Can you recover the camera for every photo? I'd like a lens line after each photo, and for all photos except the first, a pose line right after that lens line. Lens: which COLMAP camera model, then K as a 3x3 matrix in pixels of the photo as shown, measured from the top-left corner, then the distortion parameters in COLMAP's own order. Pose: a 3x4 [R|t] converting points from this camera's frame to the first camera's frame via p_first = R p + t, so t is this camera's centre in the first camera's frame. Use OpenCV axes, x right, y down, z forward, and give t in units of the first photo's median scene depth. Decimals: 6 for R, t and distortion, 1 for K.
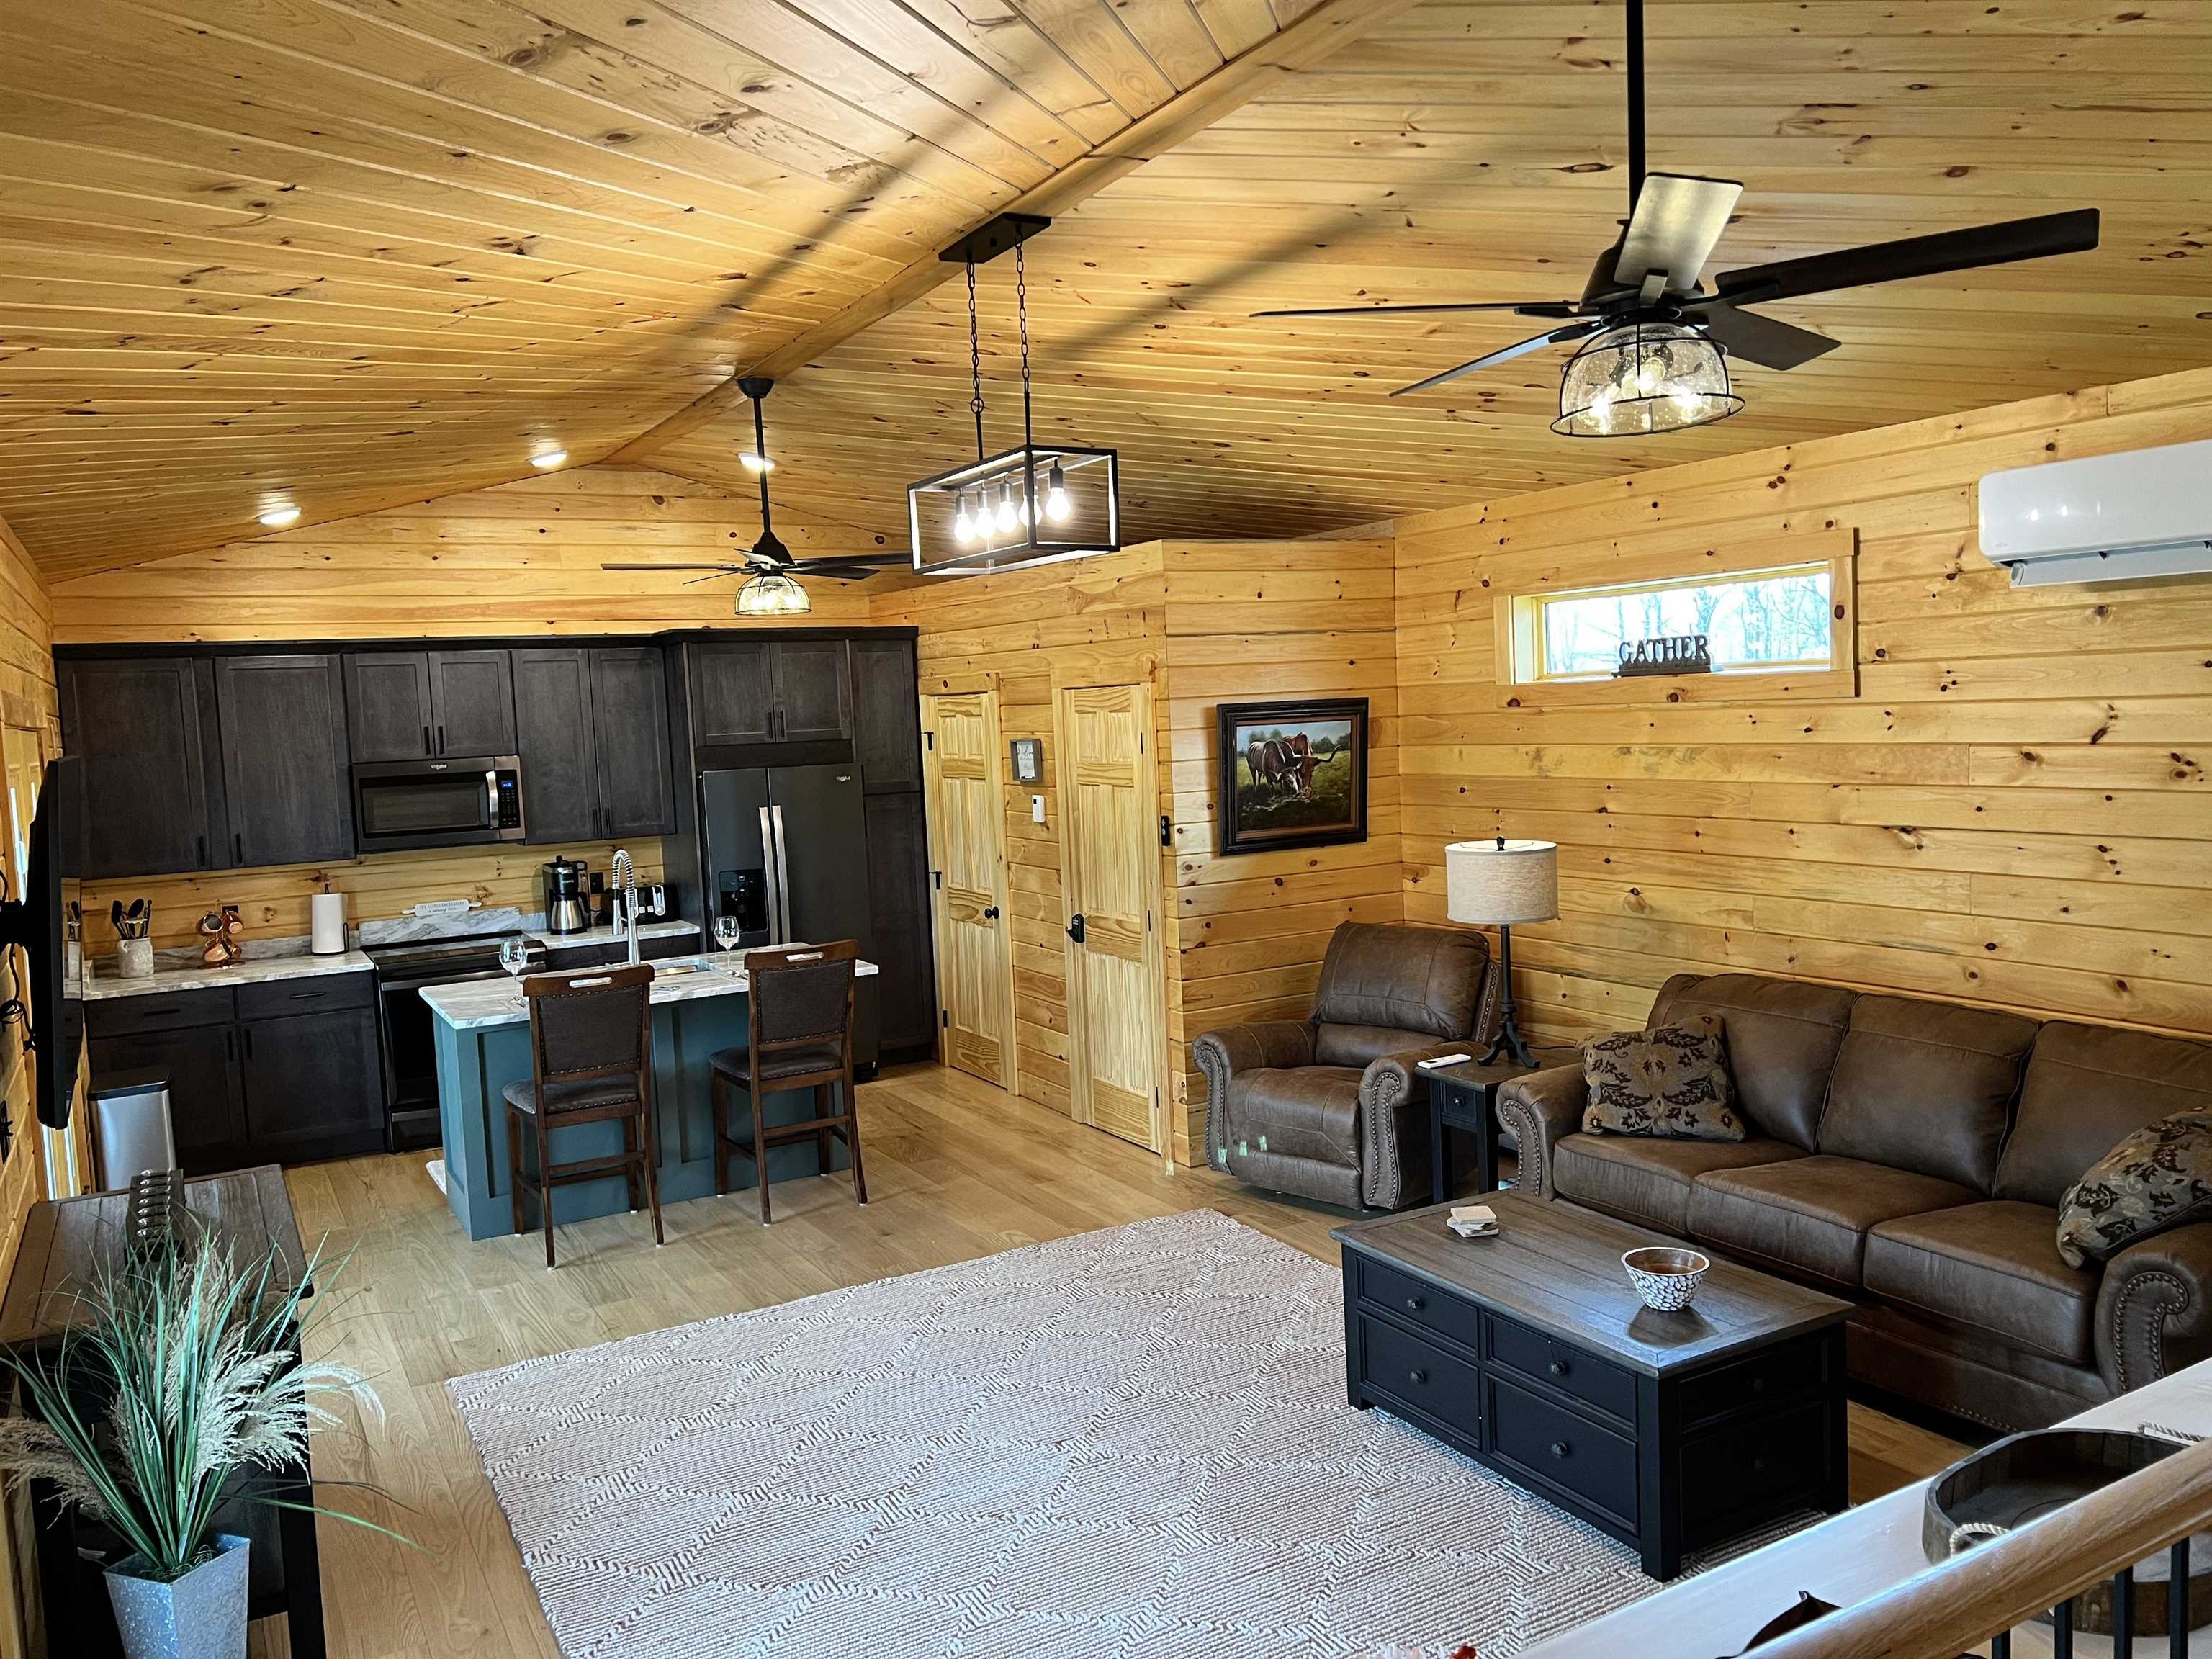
lens RADIAL K [[1666.1, 0, 1117.4], [0, 1666.1, 828.7], [0, 0, 1]] dist [0.029565, -0.032583]
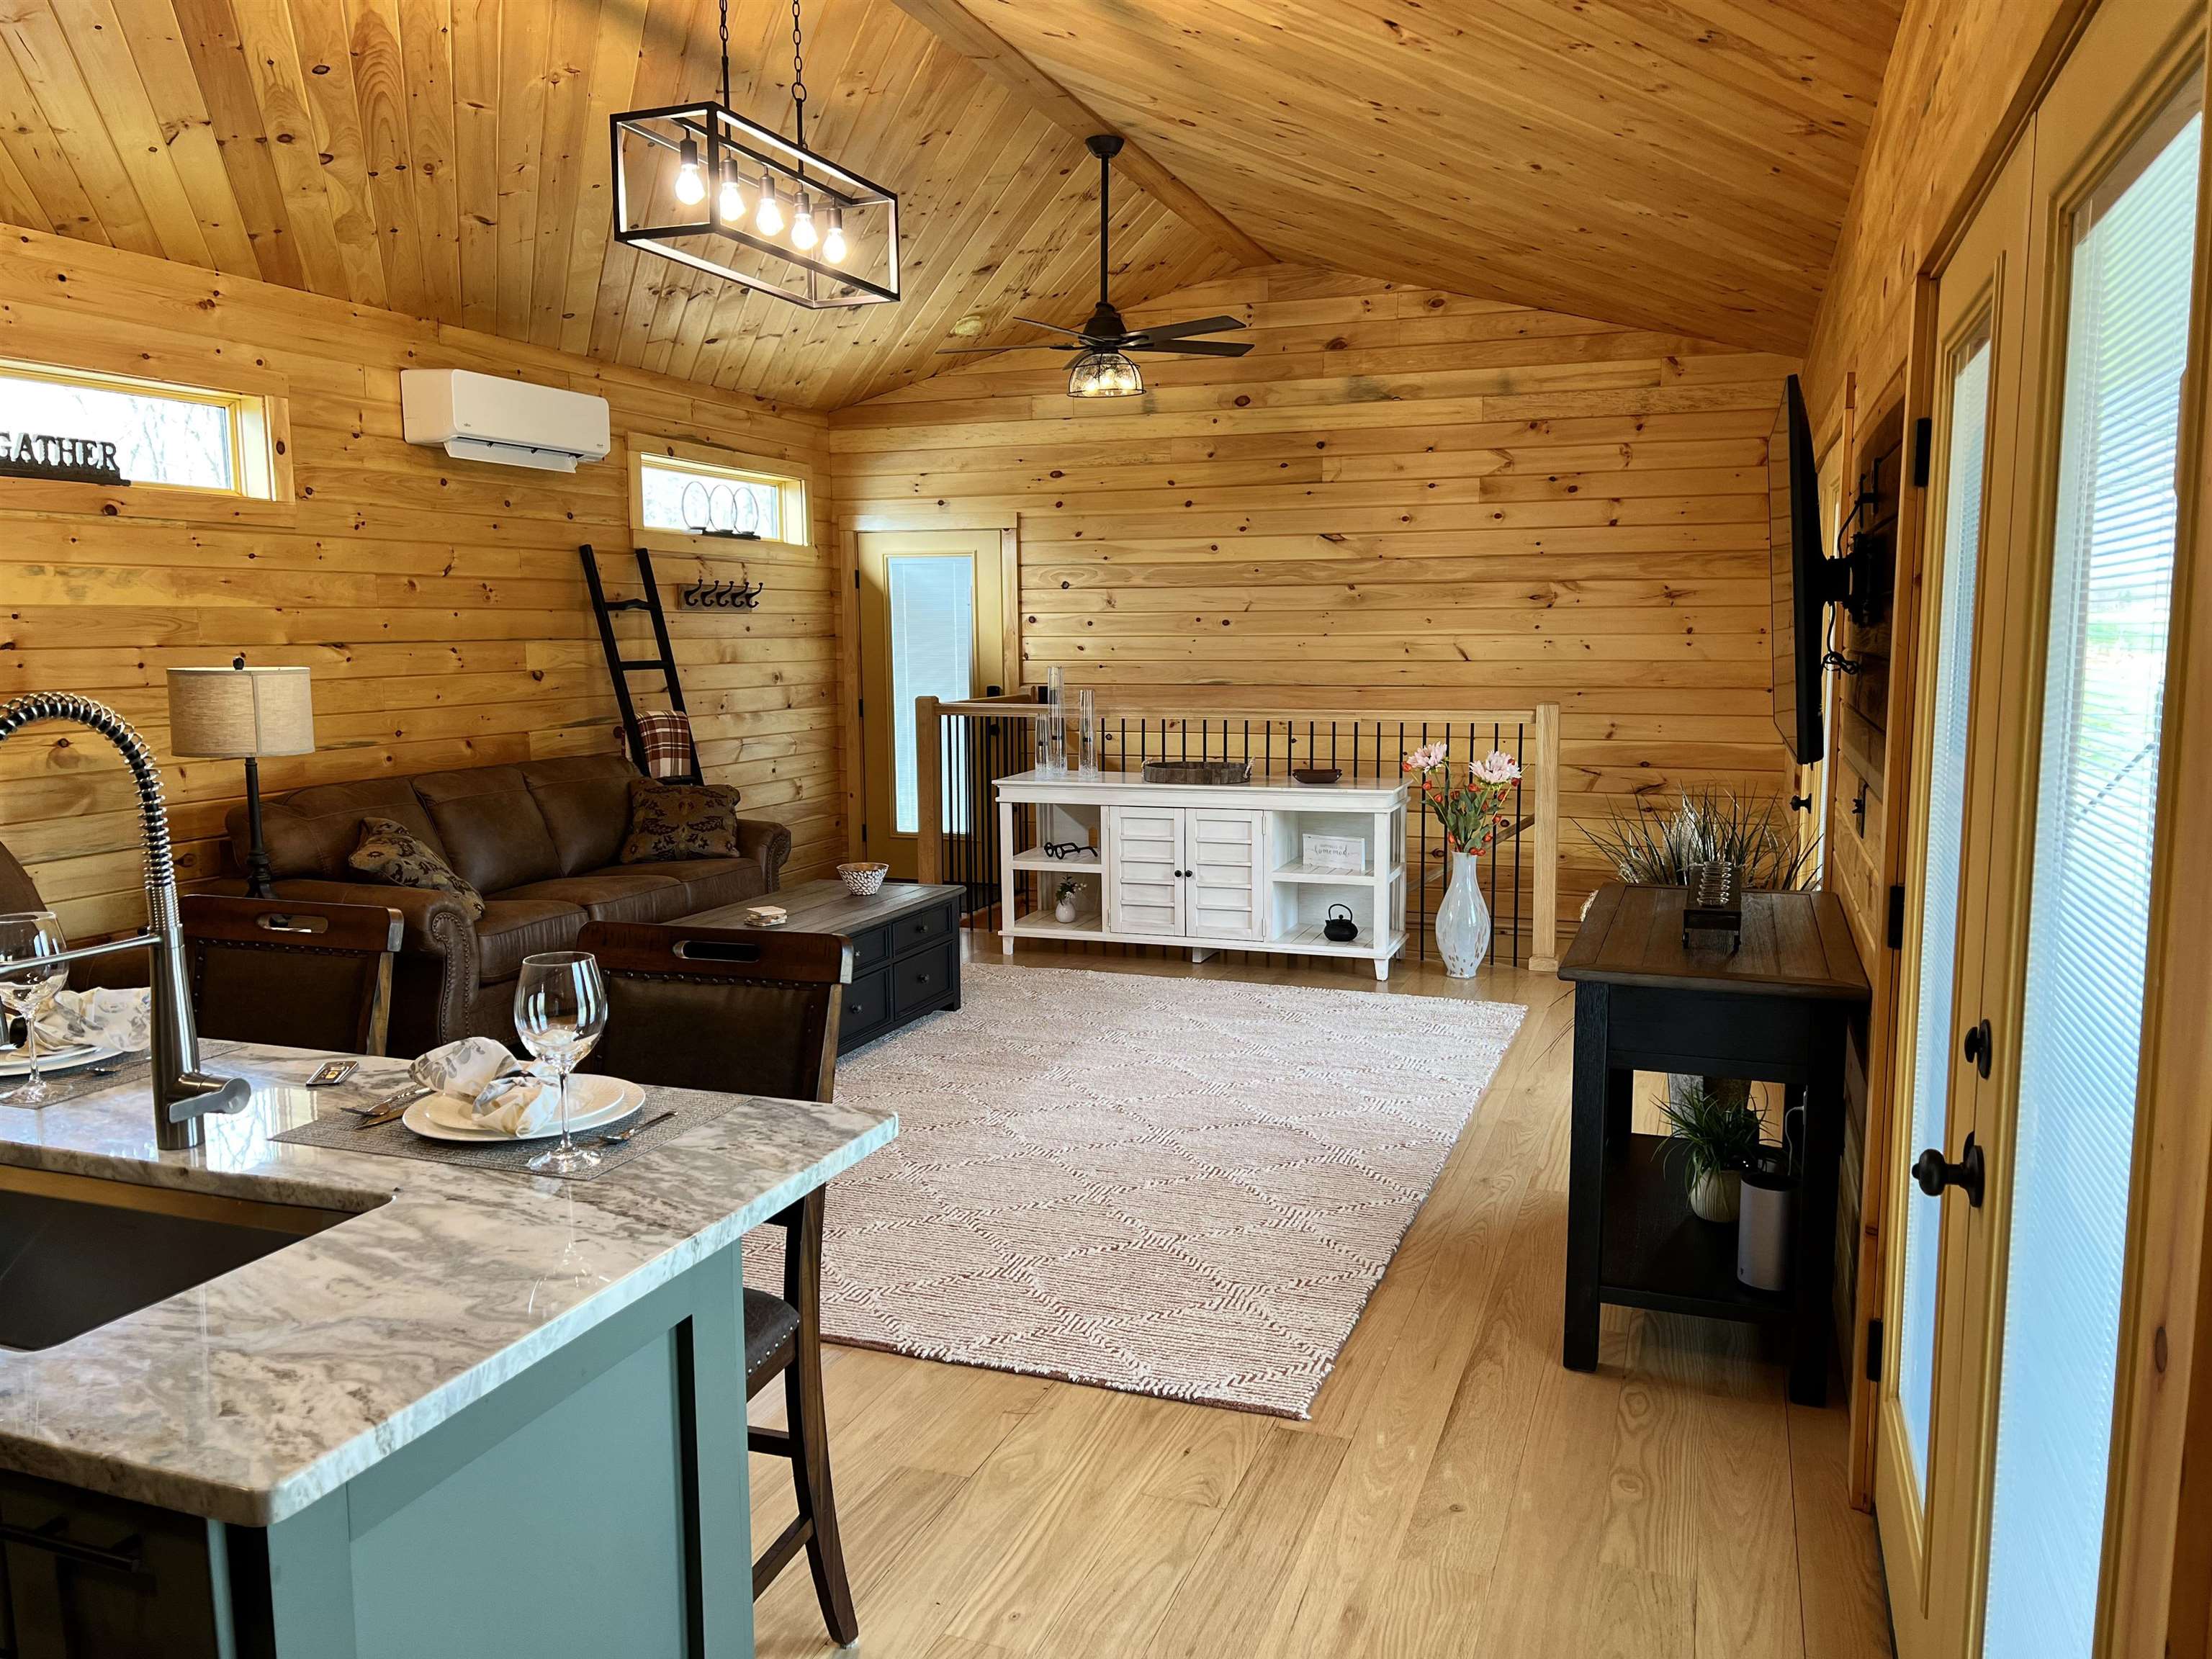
lens RADIAL K [[1666.1, 0, 1110.9], [0, 1666.1, 836.3], [0, 0, 1]] dist [0.029565, -0.032583]
pose [[-0.645446, -0.046977, 0.762360, -0.870808], [0.093680, 0.985702, 0.140053, 0.020917], [-0.758040, 0.161814, -0.631817, 1.502997]]
